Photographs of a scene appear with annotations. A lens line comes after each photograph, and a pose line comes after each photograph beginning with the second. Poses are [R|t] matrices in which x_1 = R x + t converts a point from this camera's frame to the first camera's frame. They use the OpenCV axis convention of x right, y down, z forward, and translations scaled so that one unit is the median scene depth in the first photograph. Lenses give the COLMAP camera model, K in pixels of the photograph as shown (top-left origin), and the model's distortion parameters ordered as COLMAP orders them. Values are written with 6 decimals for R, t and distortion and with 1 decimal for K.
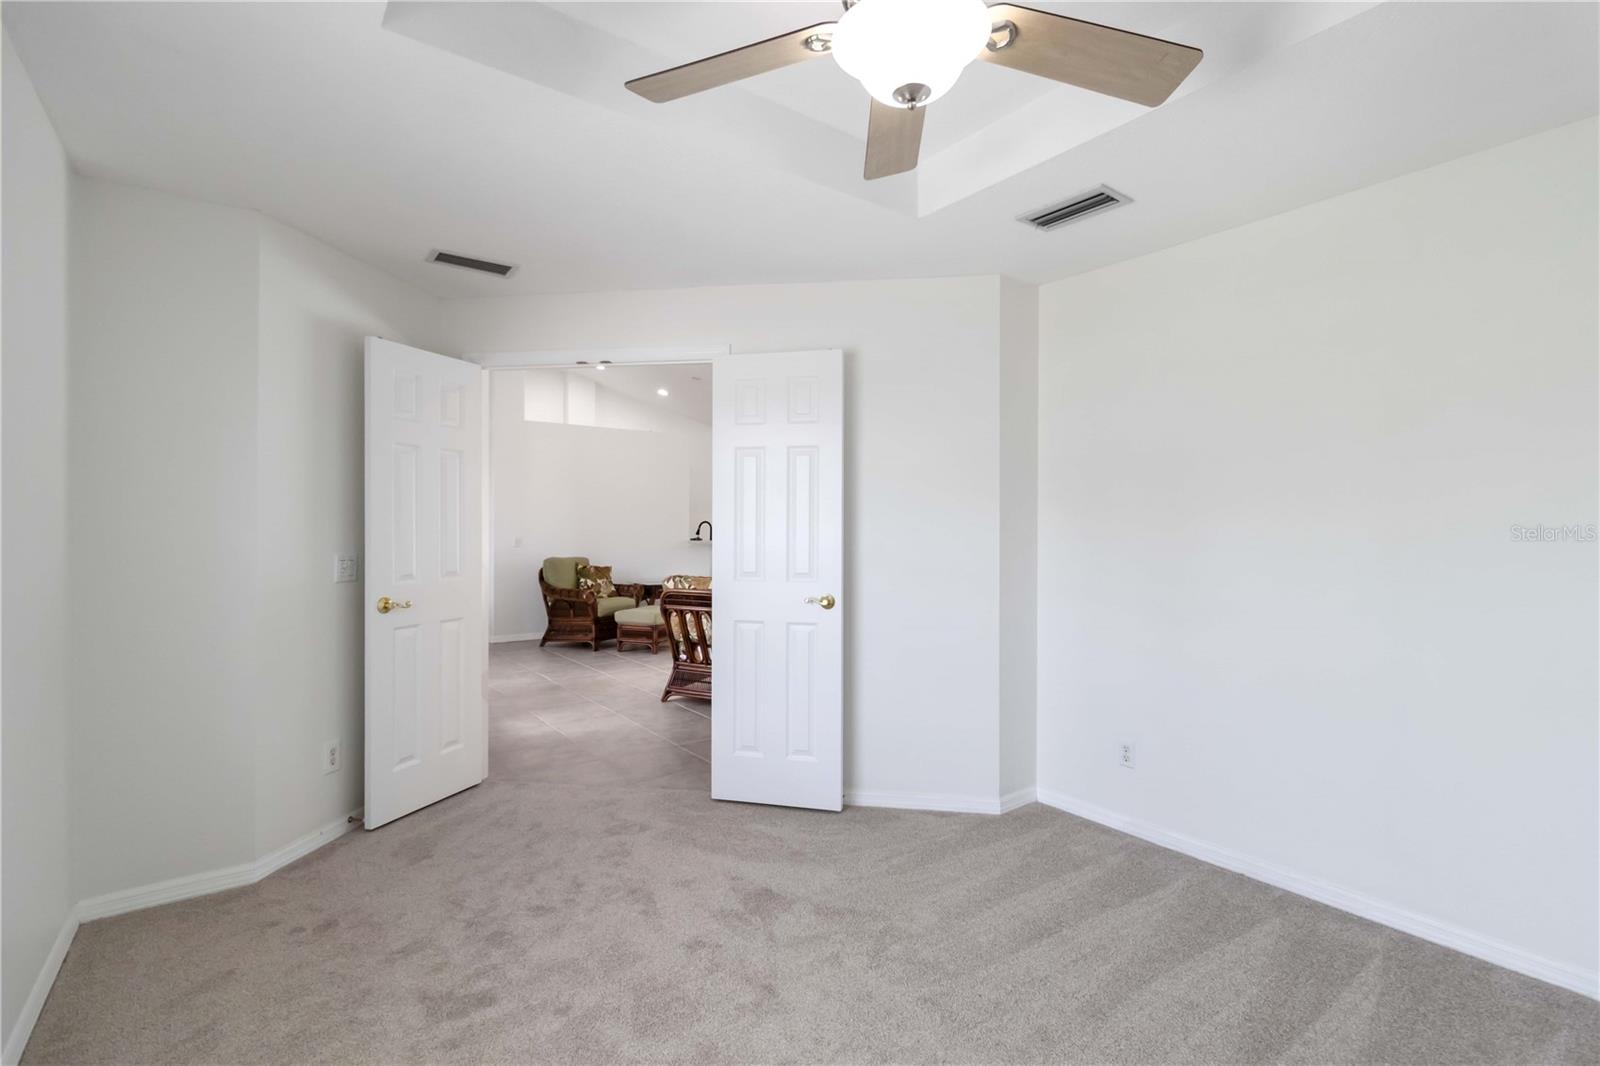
lens RADIAL K [[749.8, 0, 805.3], [0, 749.8, 524.1], [0, 0, 1]] dist [0.005309, 0.000087]
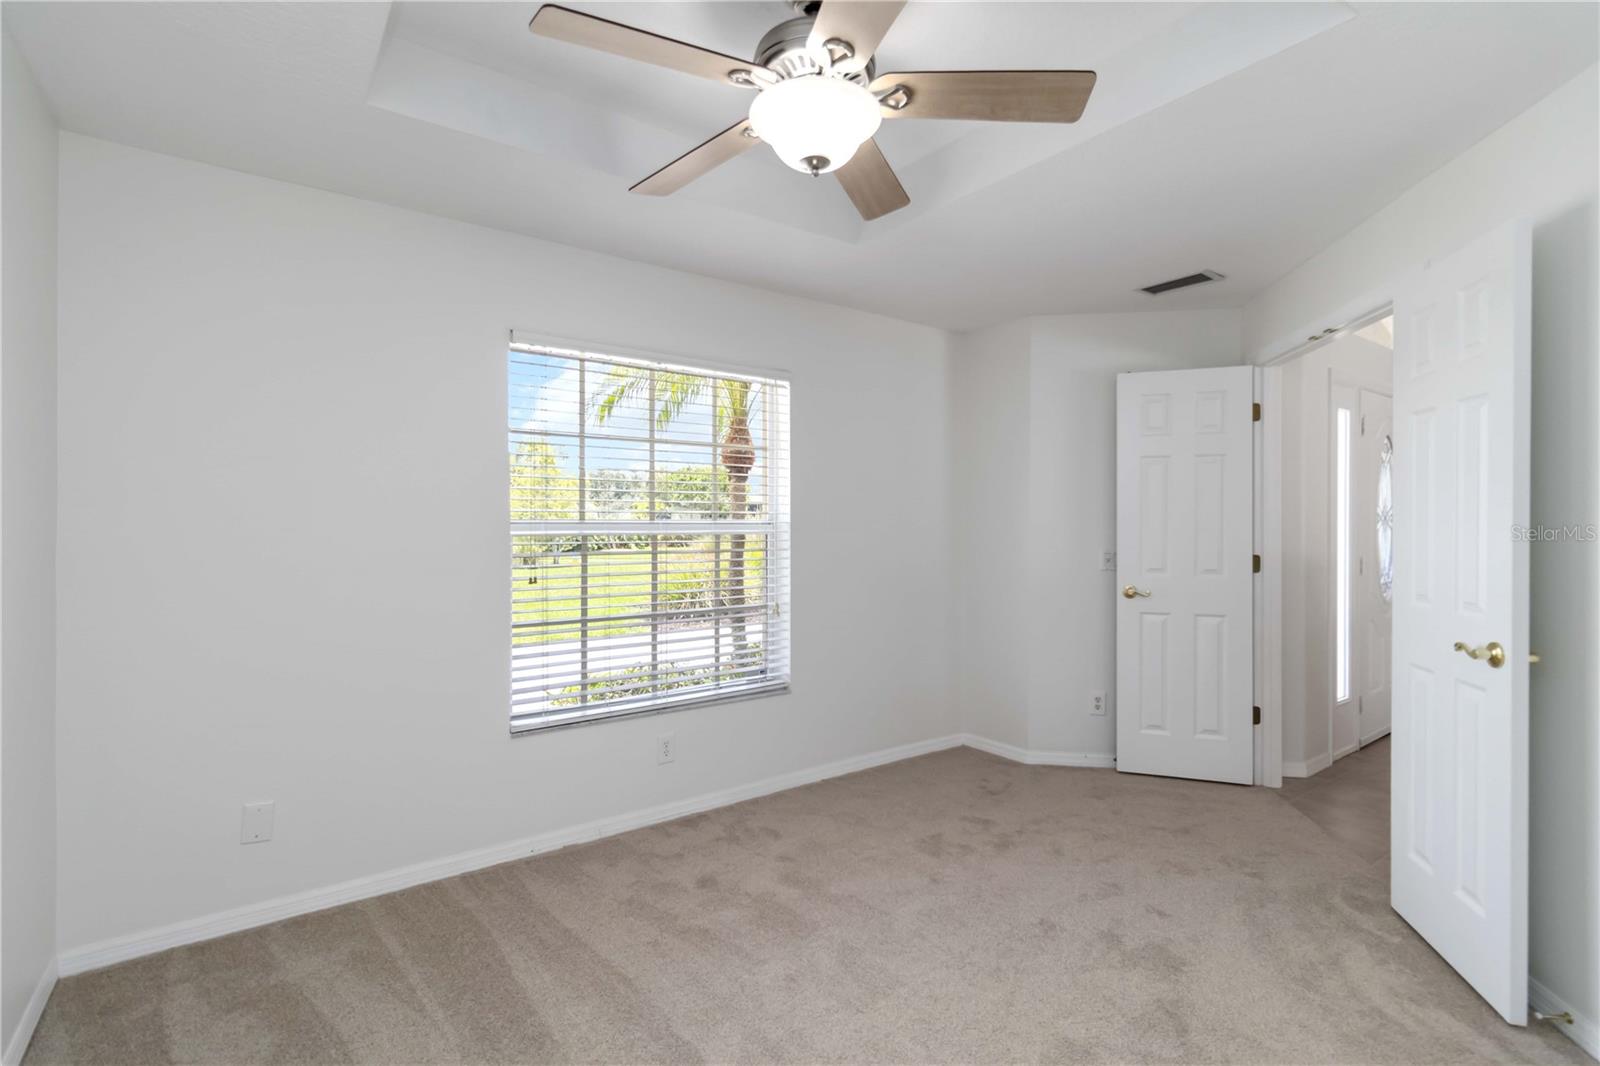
lens RADIAL K [[730.3, 0, 802.4], [0, 730.3, 528.9], [0, 0, 1]] dist [0.000337, 0.000077]
pose [[-0.002087, 0.000908, -0.999997, 0.762417], [0.002833, 0.999996, 0.000902, 0.003808], [0.999994, -0.002831, -0.002089, 0.580318]]
